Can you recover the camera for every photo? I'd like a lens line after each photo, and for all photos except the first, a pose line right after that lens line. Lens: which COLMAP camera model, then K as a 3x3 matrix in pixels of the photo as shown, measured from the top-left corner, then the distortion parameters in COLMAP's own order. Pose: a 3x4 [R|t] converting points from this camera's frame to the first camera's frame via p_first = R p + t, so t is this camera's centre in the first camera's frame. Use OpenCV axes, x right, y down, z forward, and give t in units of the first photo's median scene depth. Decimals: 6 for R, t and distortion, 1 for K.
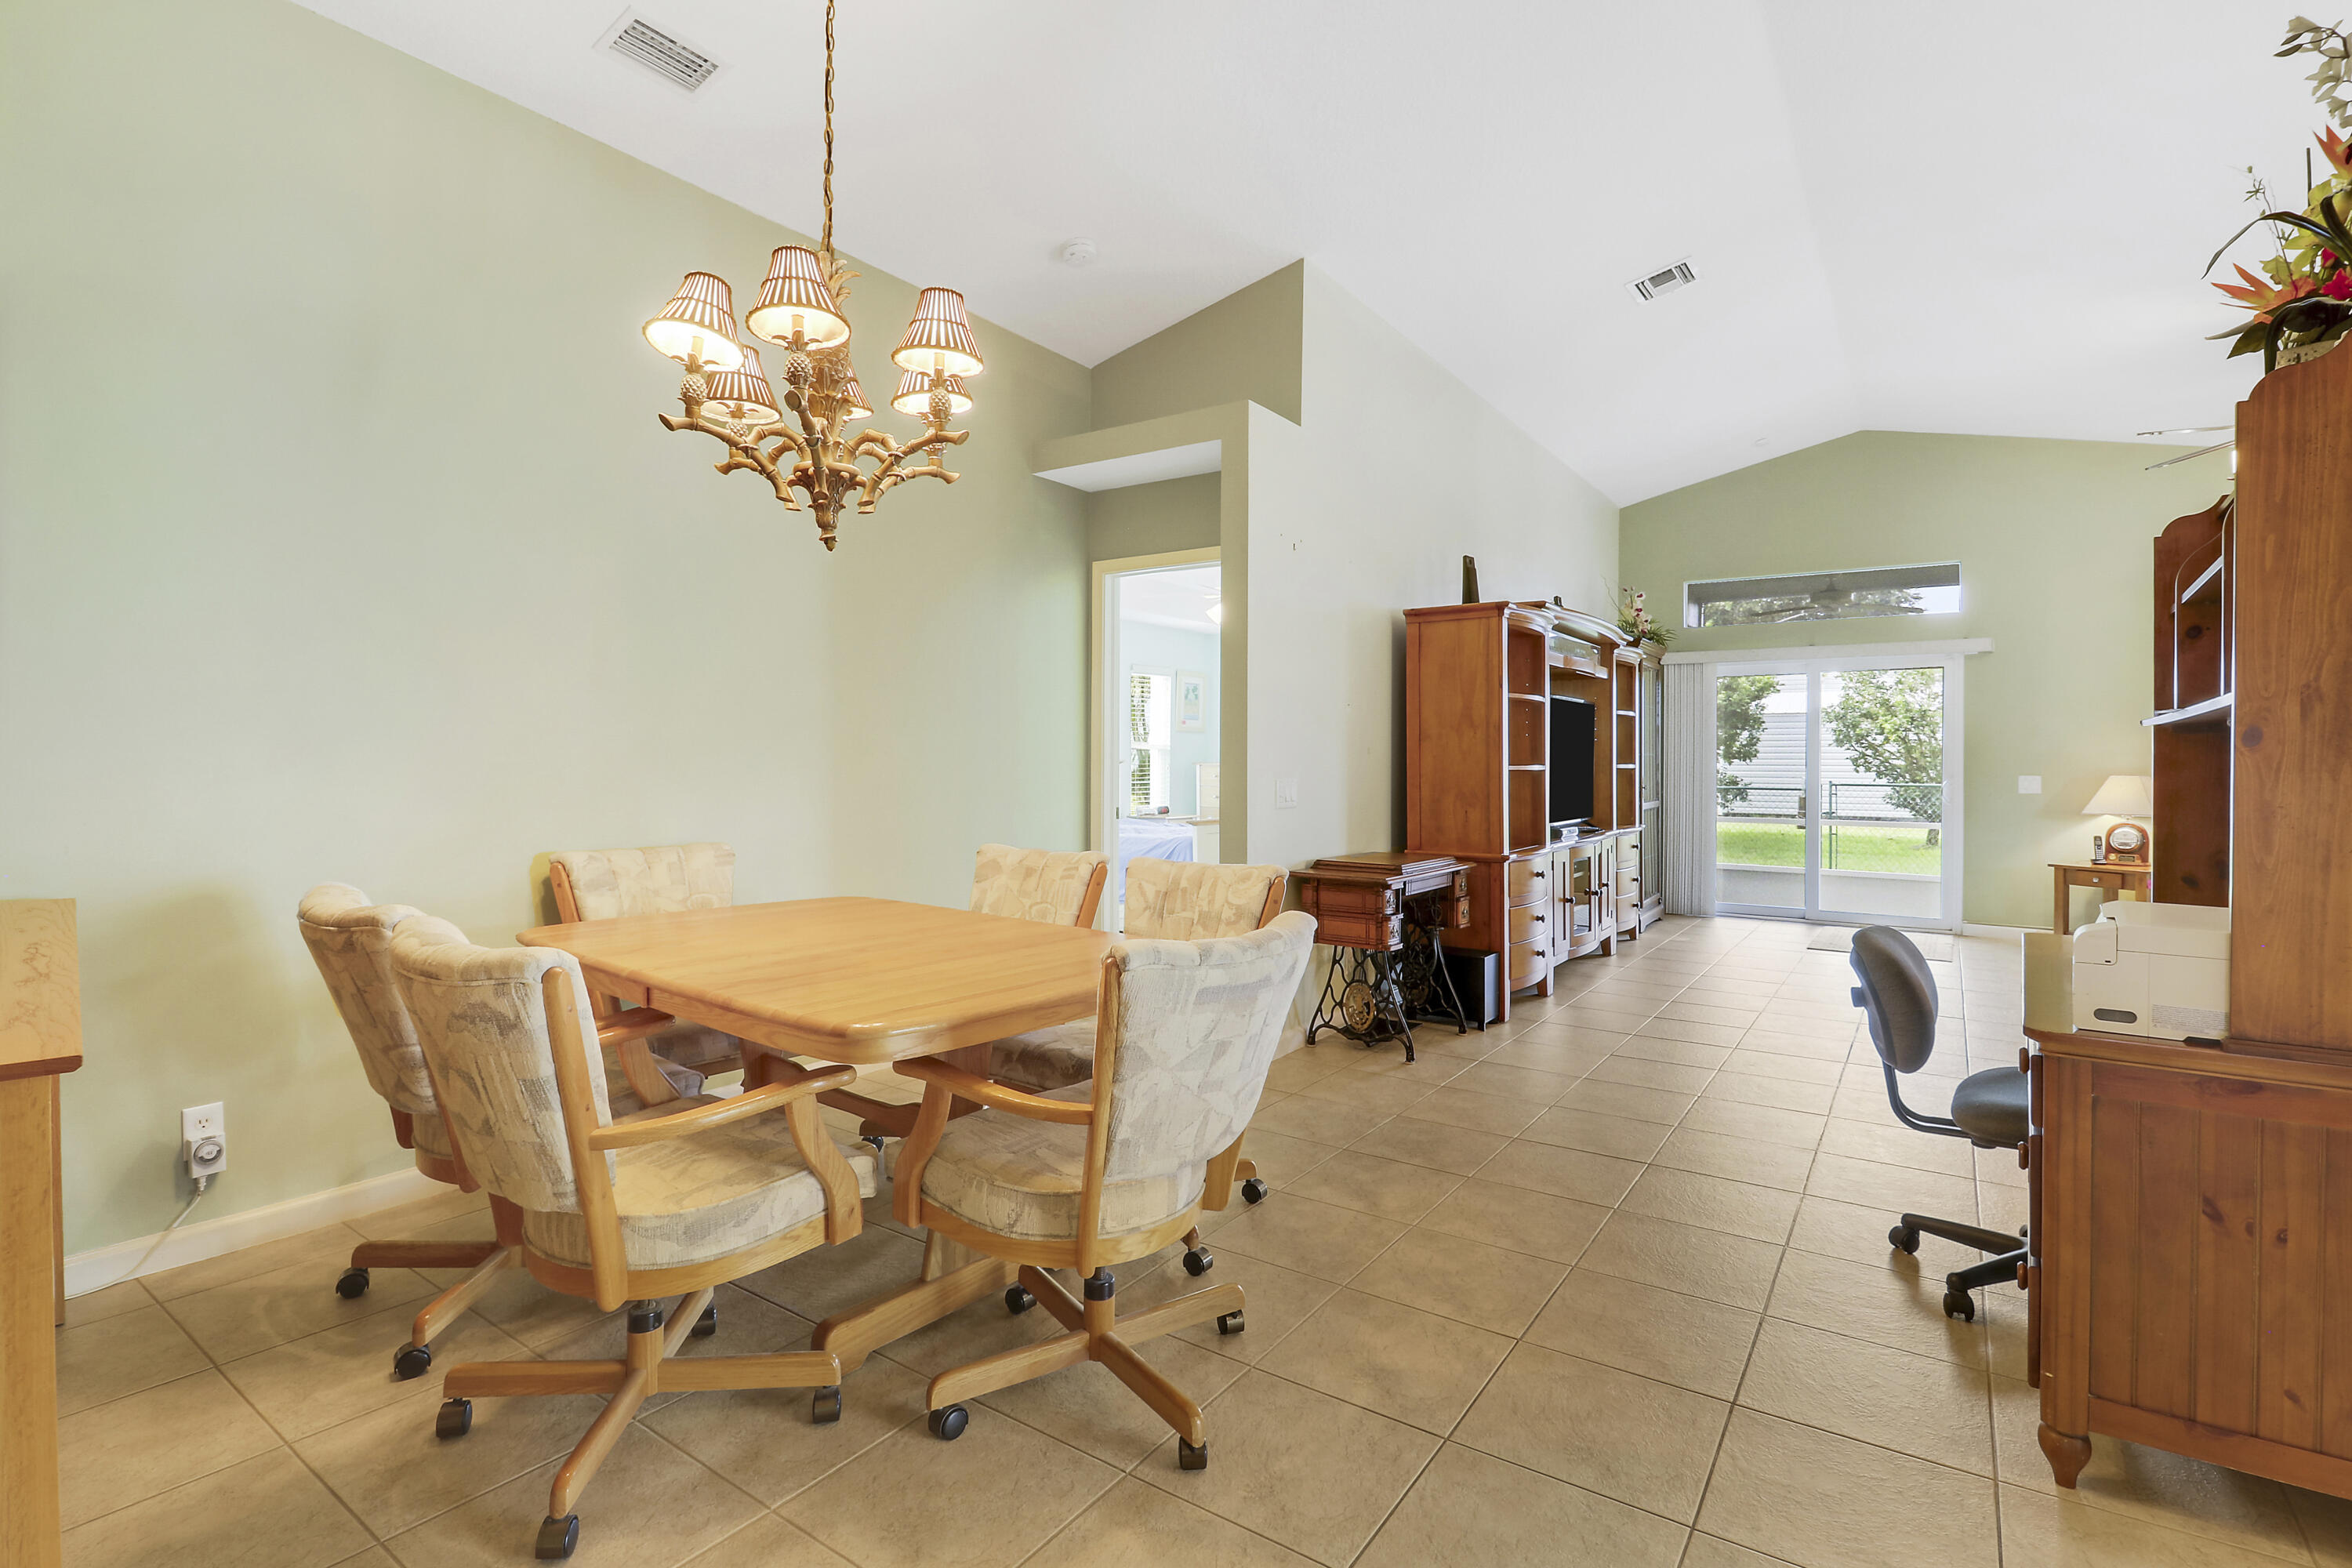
lens RADIAL K [[1105.6, 0, 1179.3], [0, 1105.6, 759.5], [0, 0, 1]] dist [-0.016123, -0.000865]
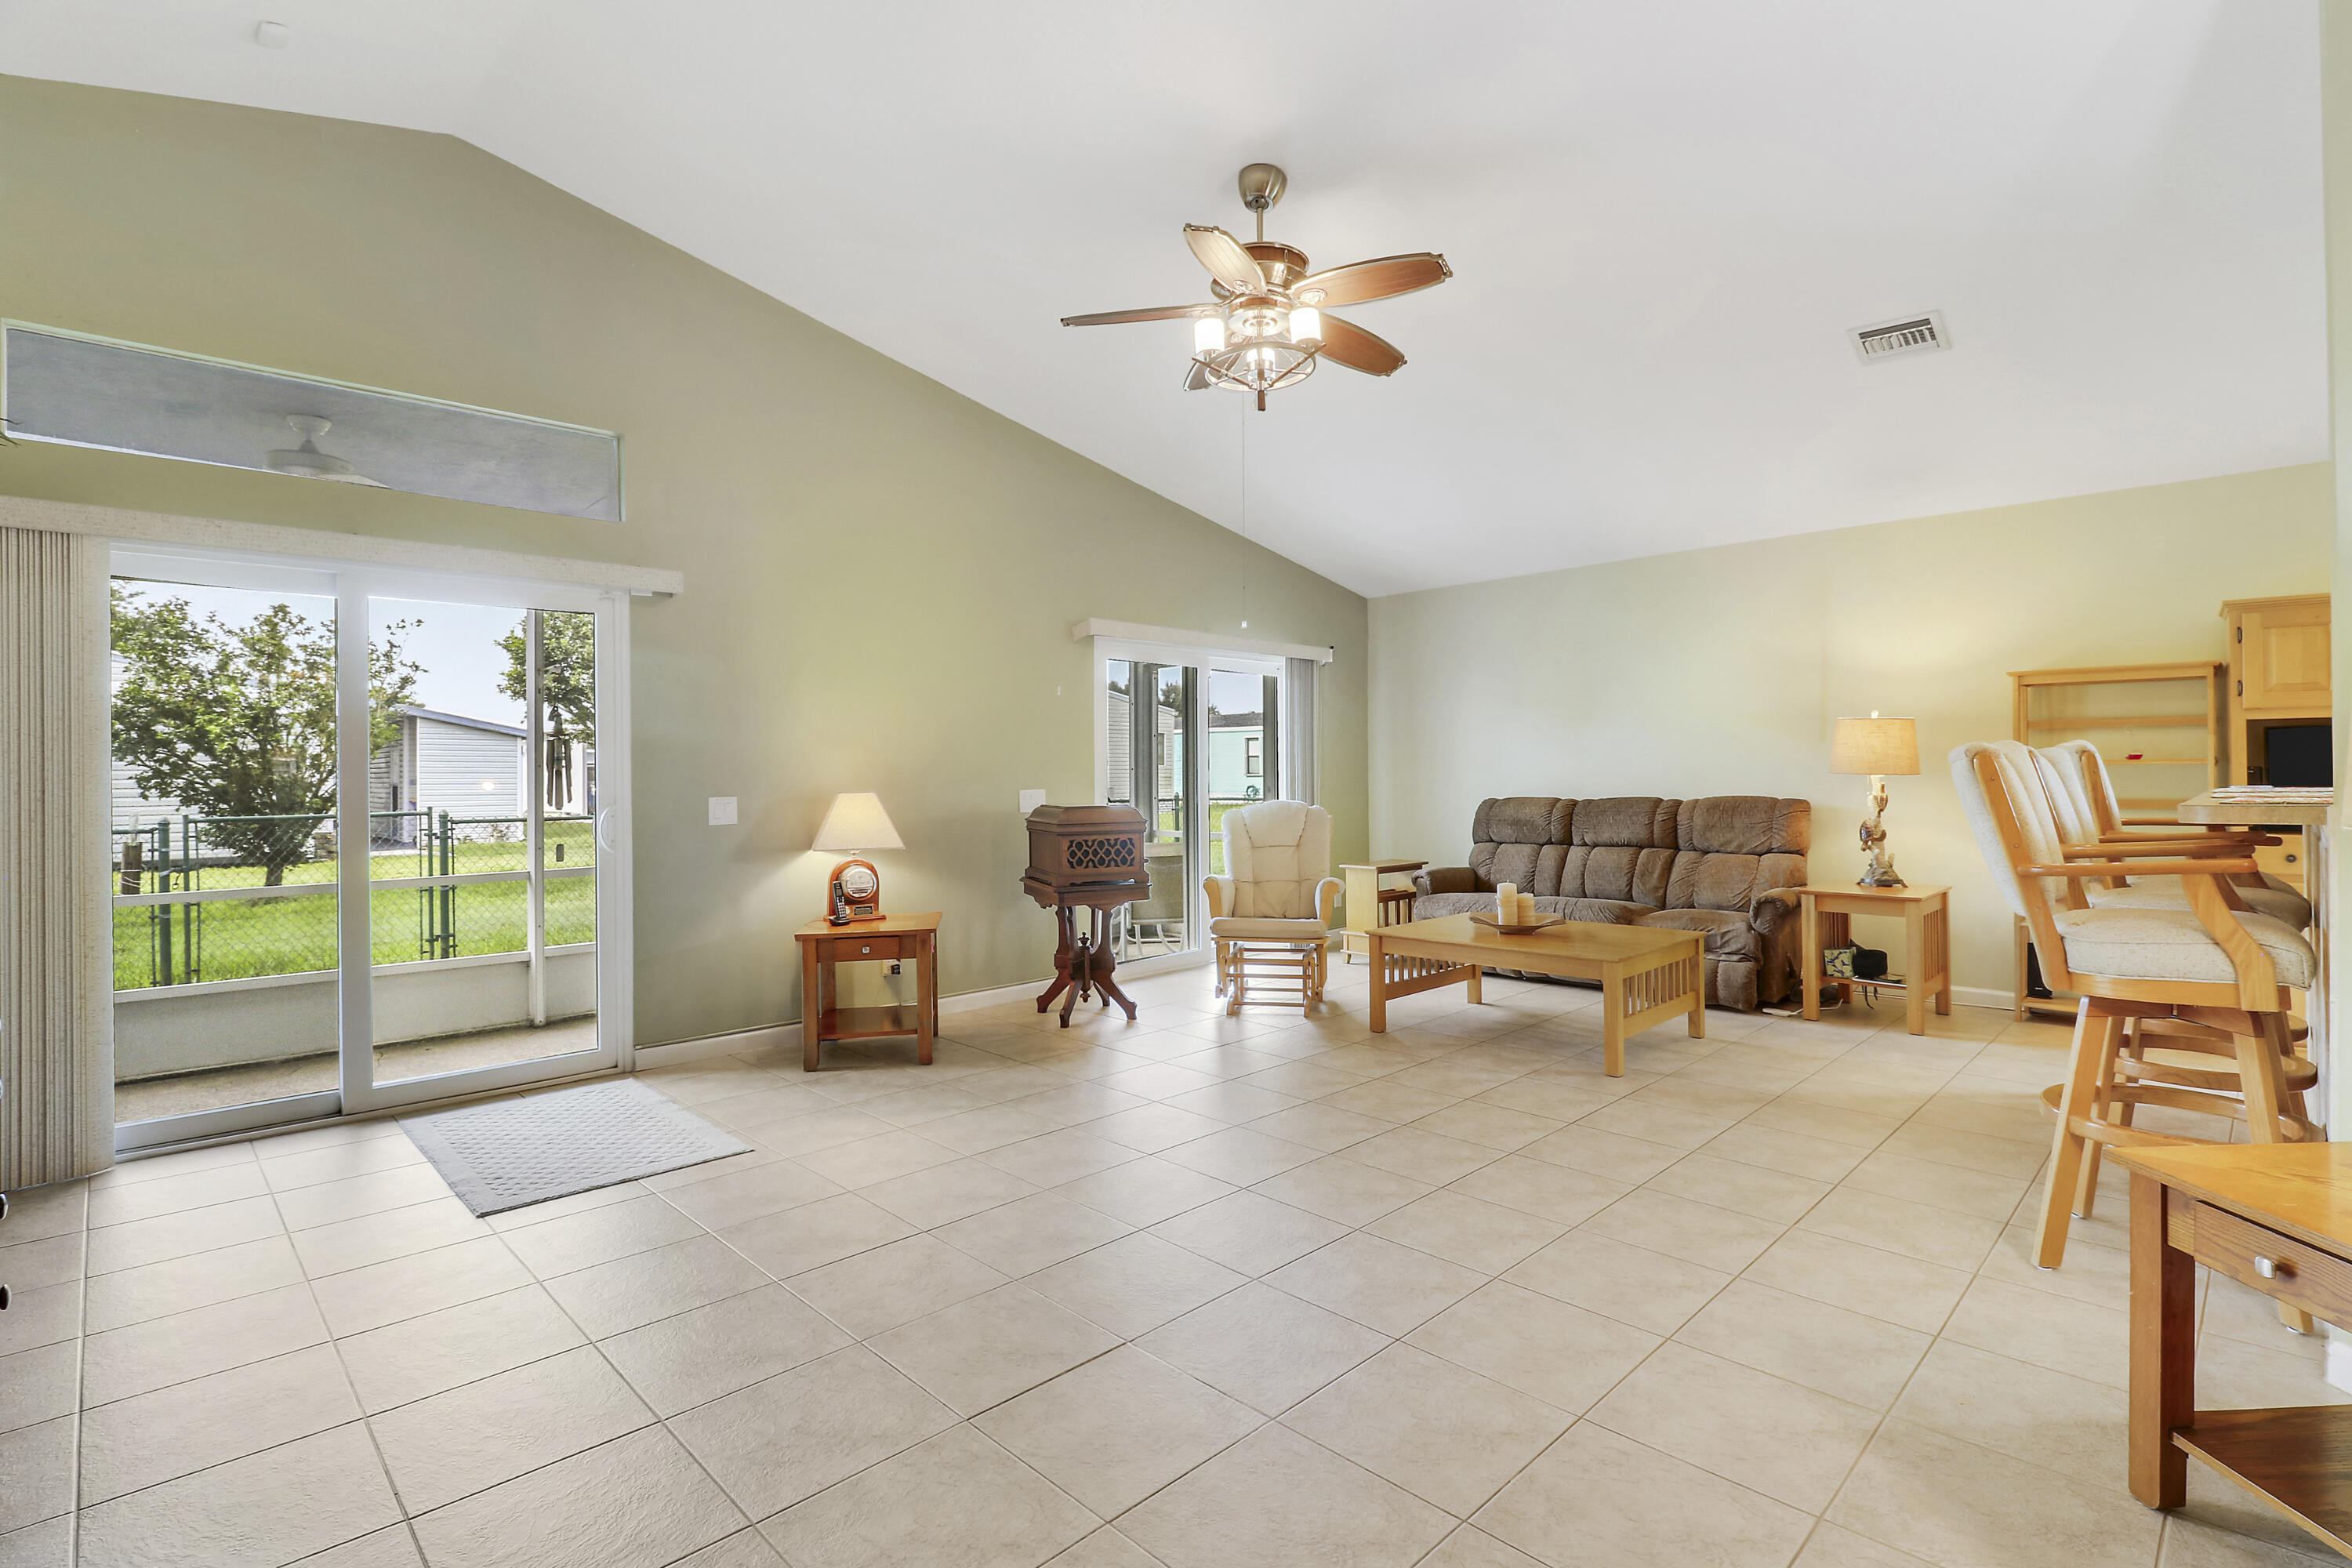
lens RADIAL K [[1105.6, 0, 1179.3], [0, 1105.6, 759.5], [0, 0, 1]] dist [-0.016123, -0.000865]
pose [[0.179733, -0.000677, 0.983715, 0.182059], [0.016161, 0.999867, -0.002264, -0.000850], [-0.983583, 0.016305, 0.179720, 0.590056]]
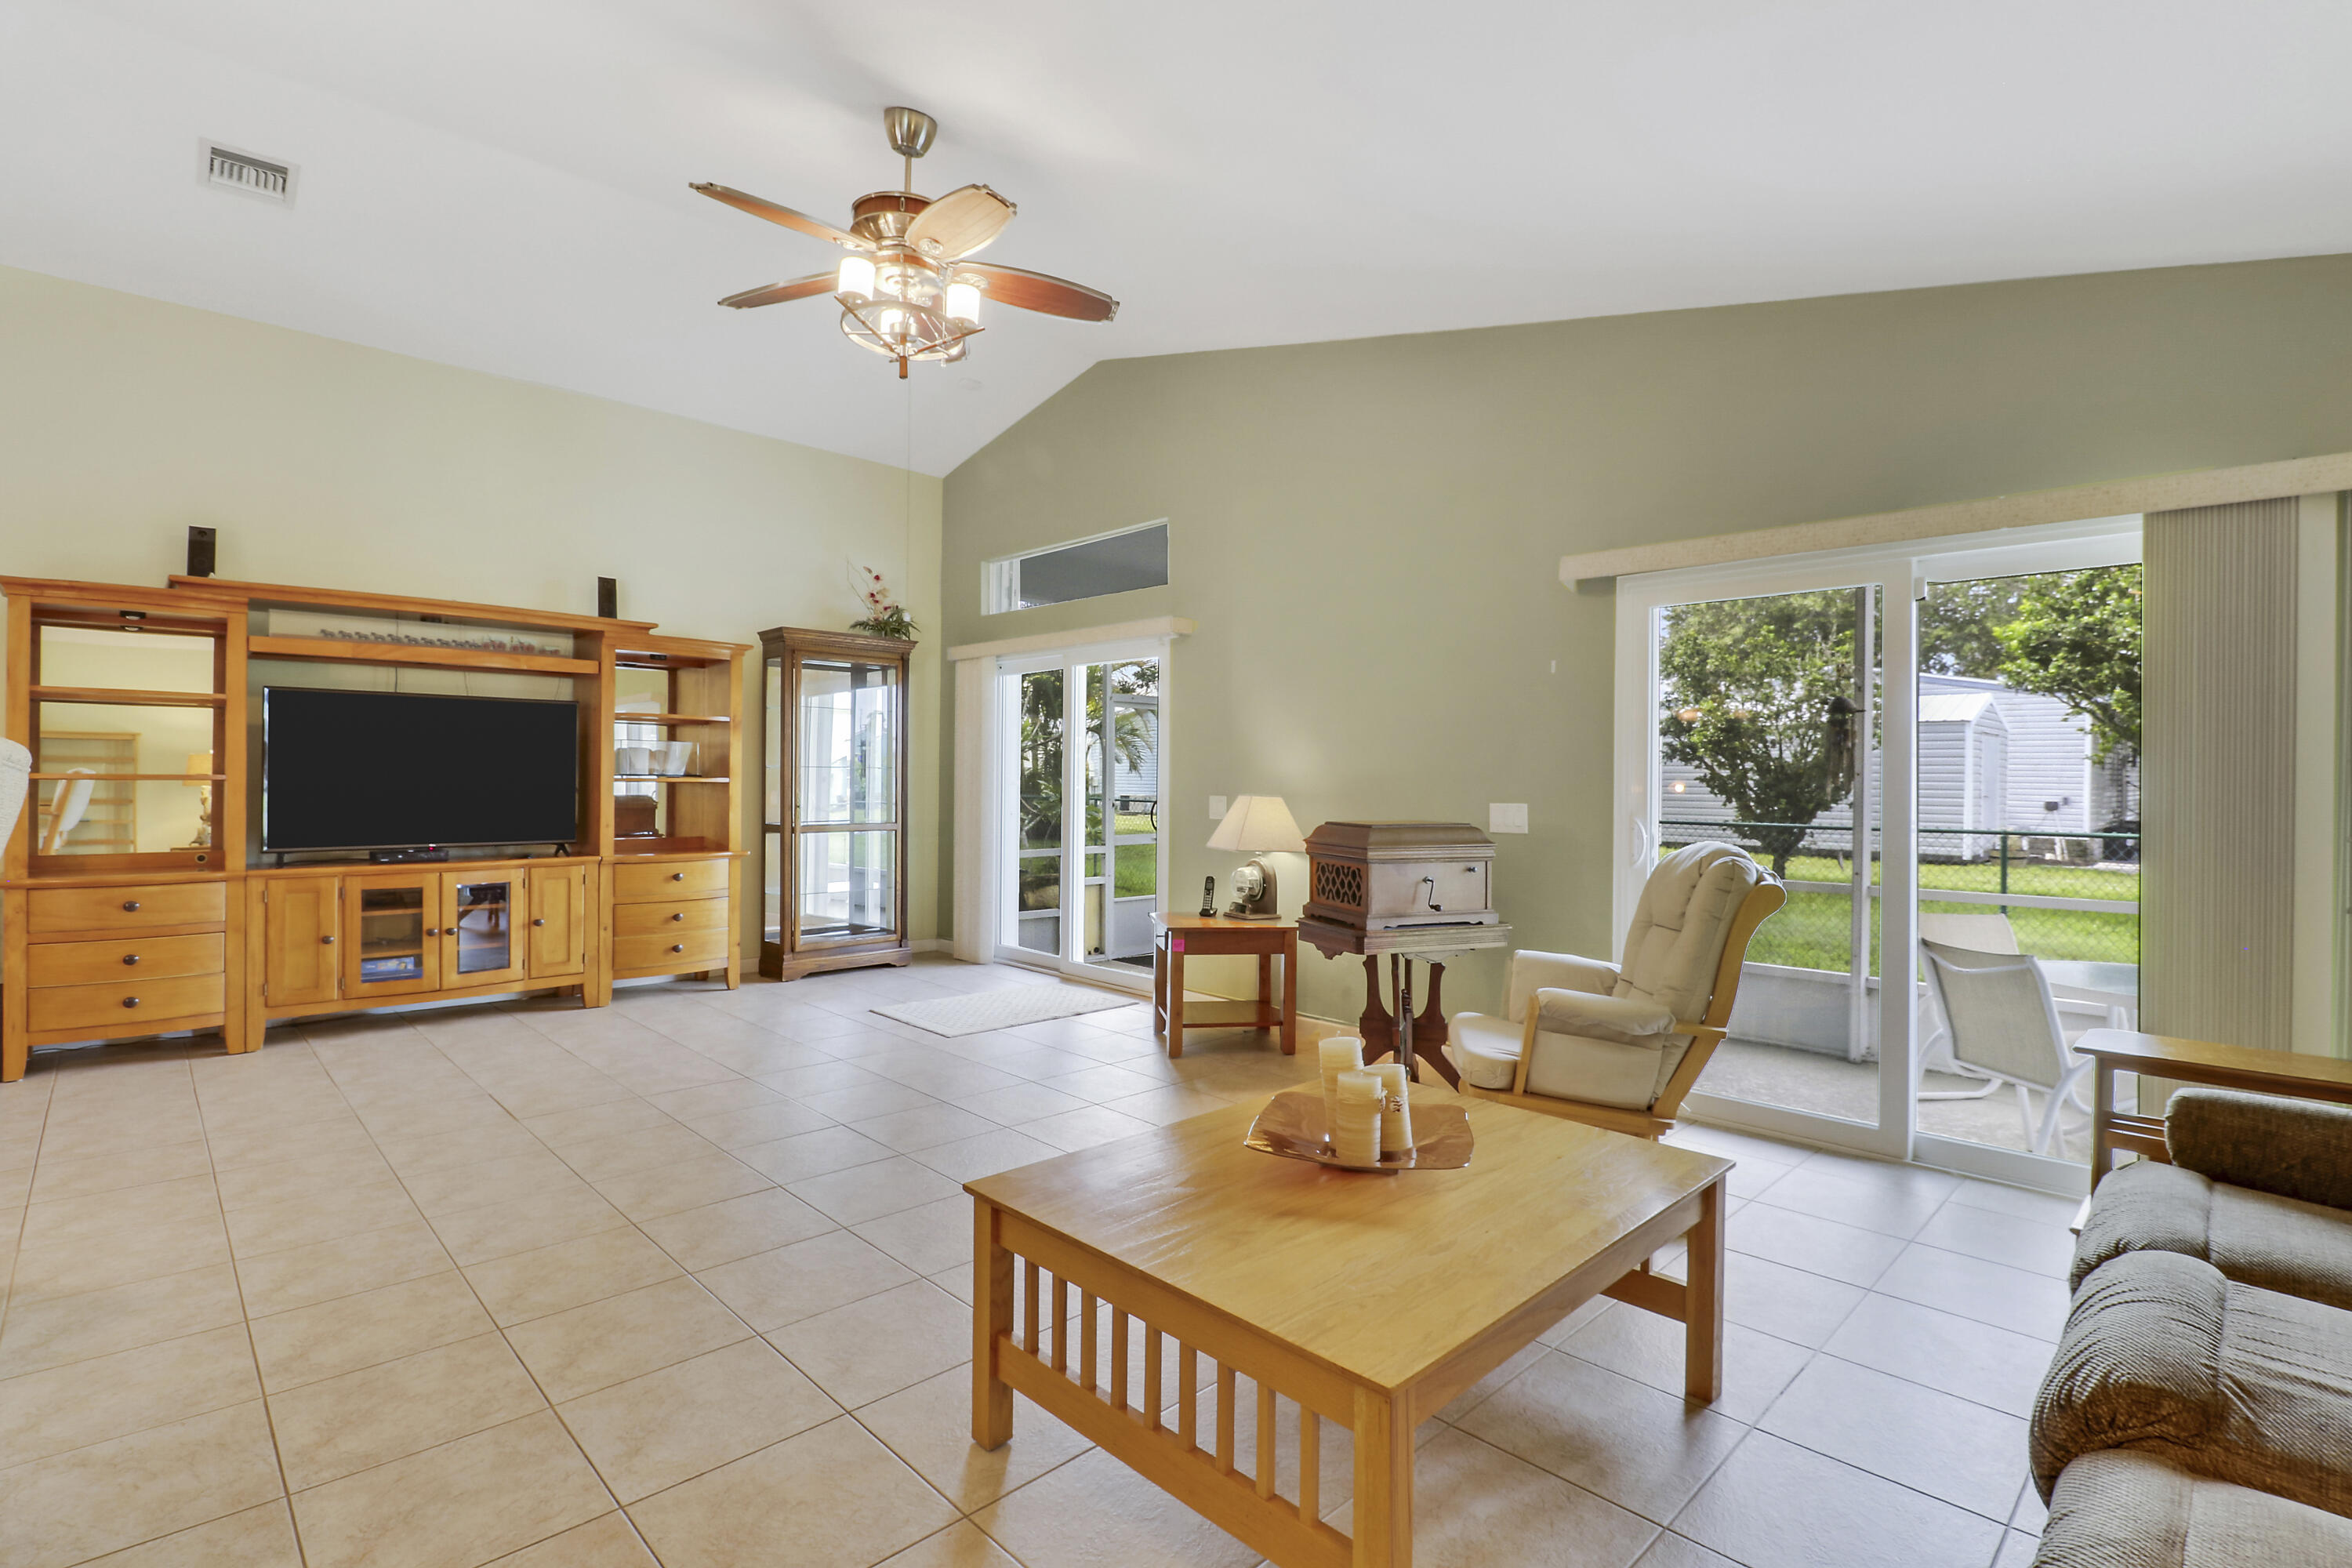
lens RADIAL K [[1105.6, 0, 1179.3], [0, 1105.6, 759.5], [0, 0, 1]] dist [-0.016123, -0.000865]
pose [[0.983571, -0.001672, -0.180515, 0.844059], [-0.001747, 0.999822, -0.018784, 0.005227], [0.180515, 0.018791, 0.983393, 0.234743]]
